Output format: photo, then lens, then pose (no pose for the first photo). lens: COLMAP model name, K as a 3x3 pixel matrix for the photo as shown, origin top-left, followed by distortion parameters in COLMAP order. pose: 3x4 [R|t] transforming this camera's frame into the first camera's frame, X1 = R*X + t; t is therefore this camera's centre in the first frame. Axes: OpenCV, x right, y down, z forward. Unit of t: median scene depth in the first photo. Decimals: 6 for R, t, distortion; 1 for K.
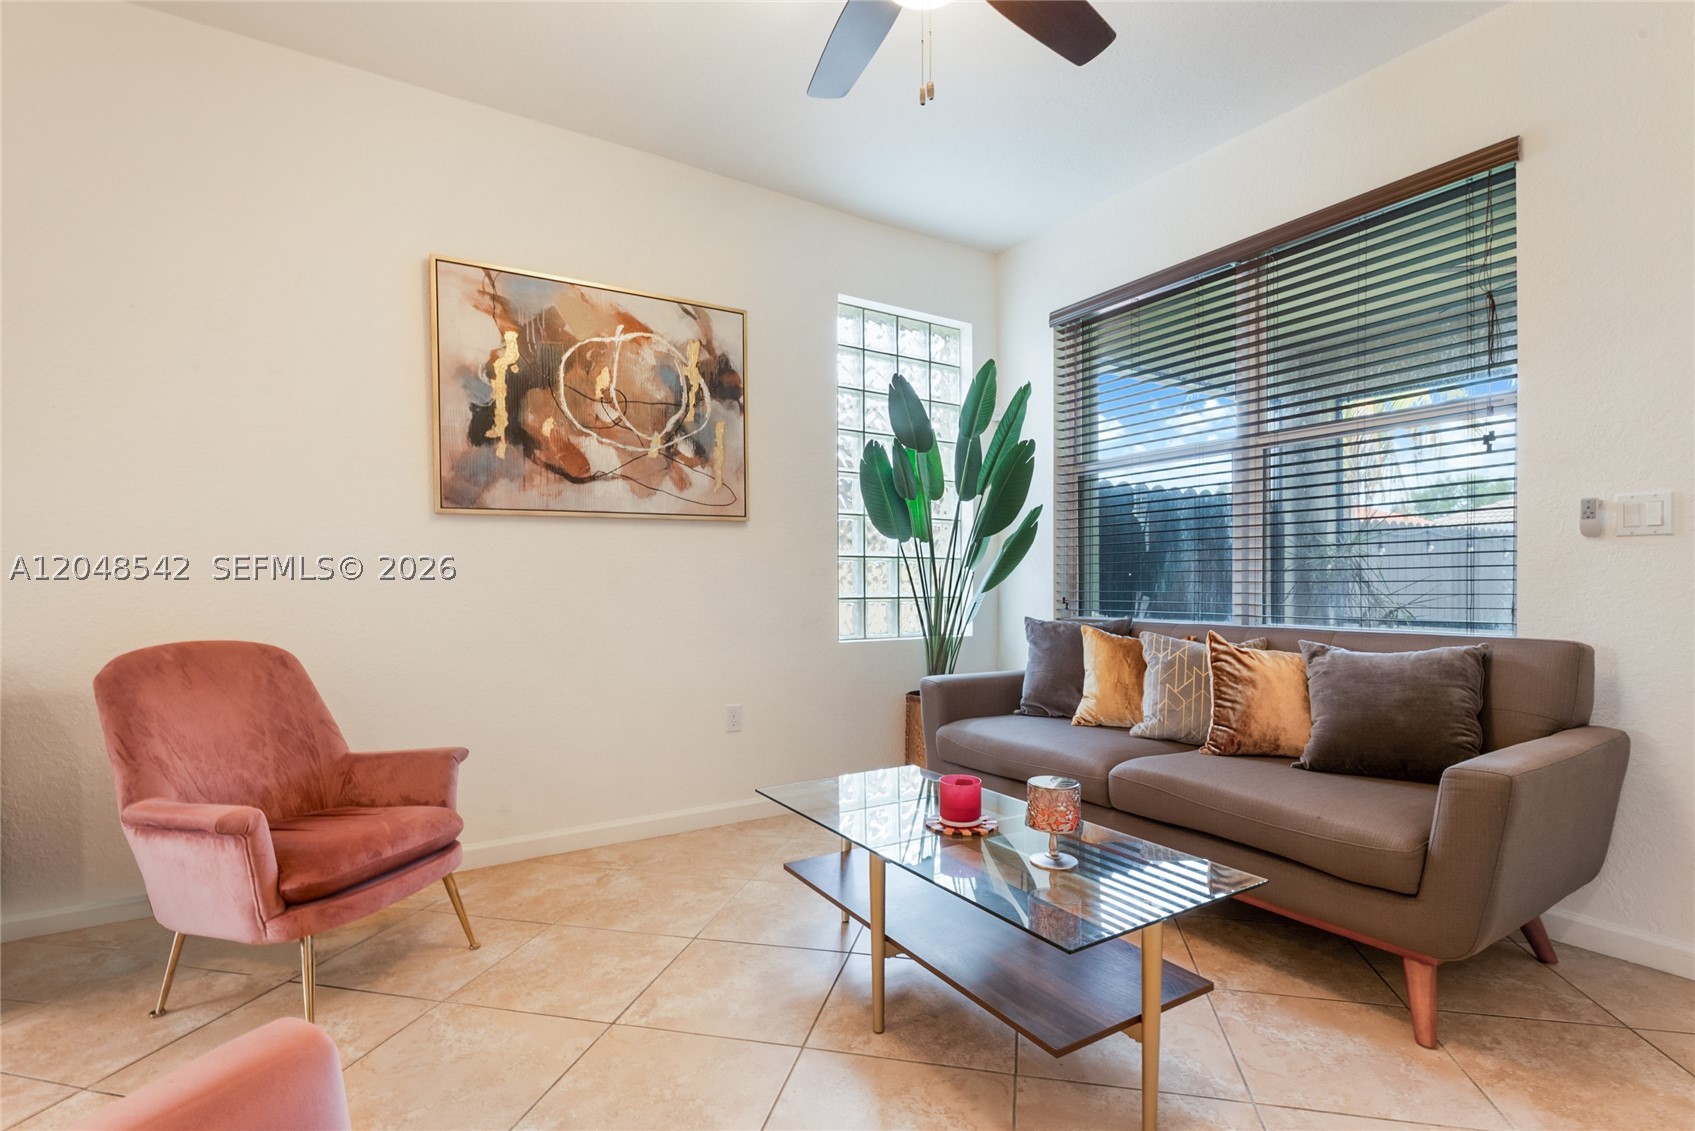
lens RADIAL K [[809.2, 0, 851.6], [0, 809.2, 578.5], [0, 0, 1]] dist [-0.000974, 0.000320]
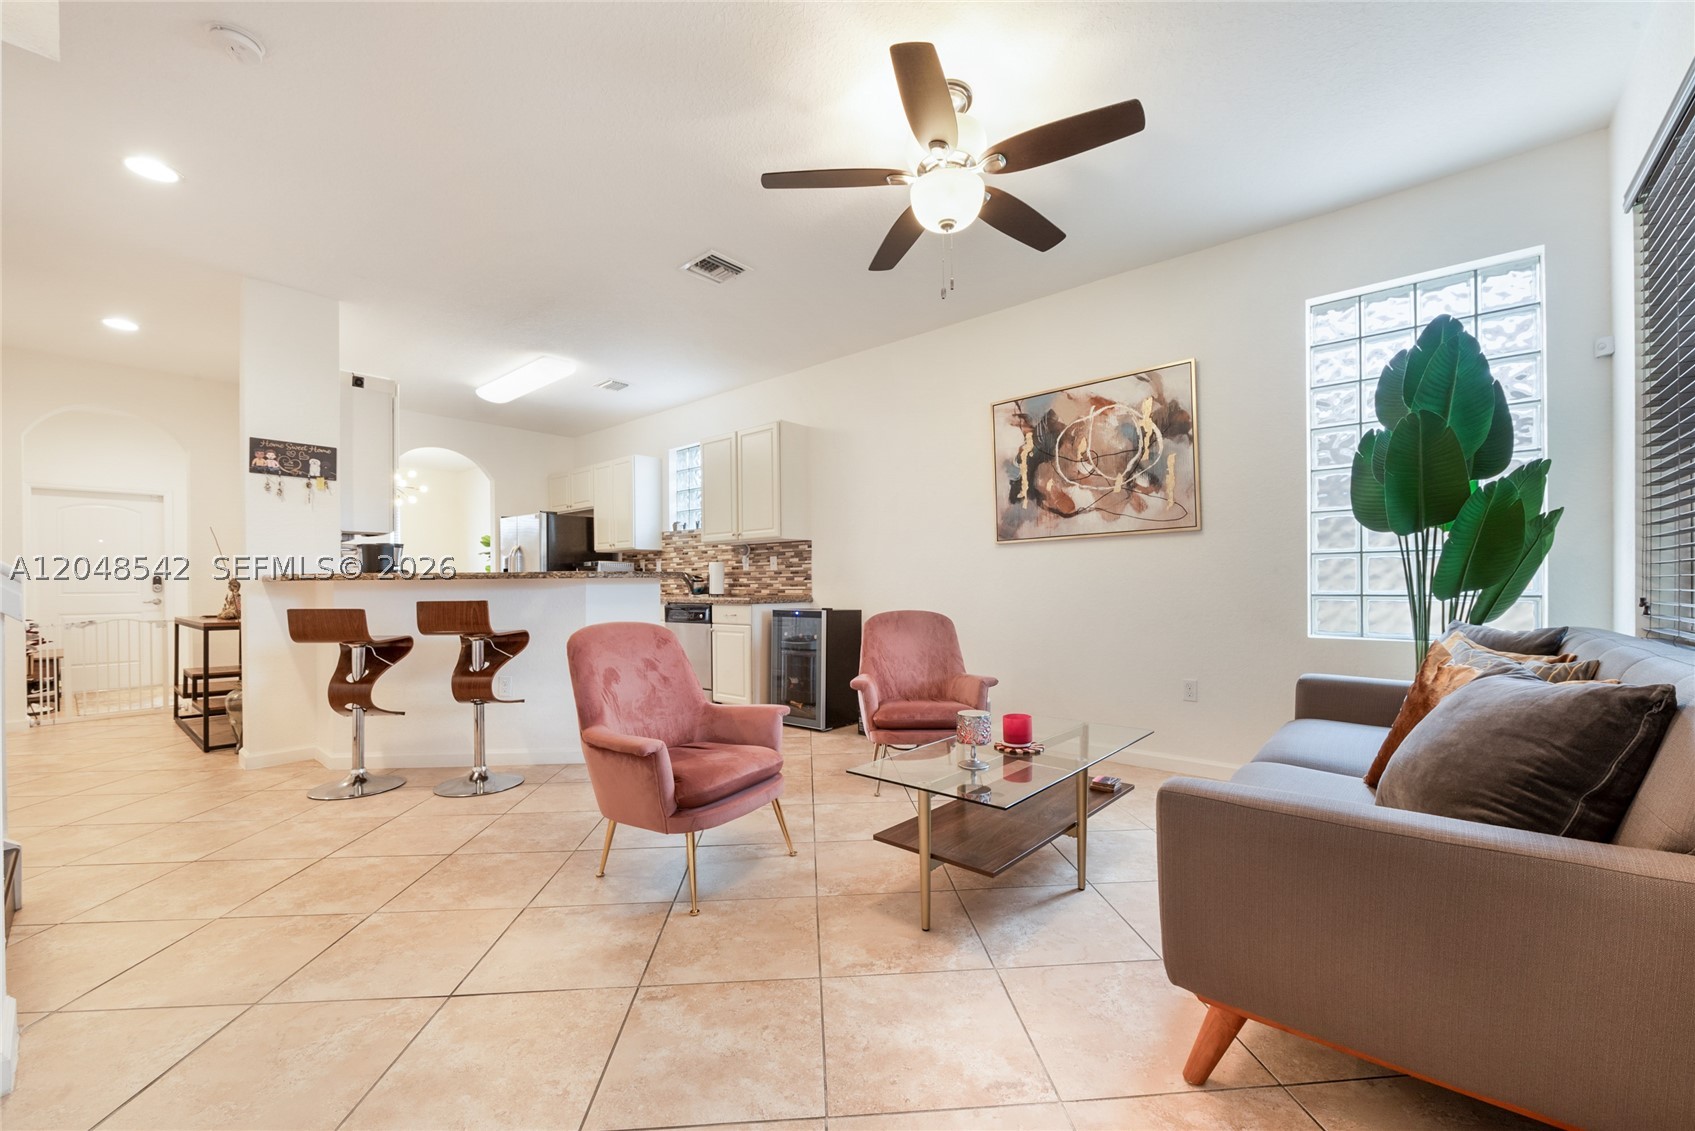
lens RADIAL K [[676.0, 0, 851.7], [0, 676.0, 577.3], [0, 0, 1]] dist [0.002558, 0.000112]
pose [[0.279506, -0.012812, -0.960058, 0.759626], [0.012418, 0.999876, -0.009728, 0.003810], [0.960064, -0.009203, 0.279630, 0.232114]]
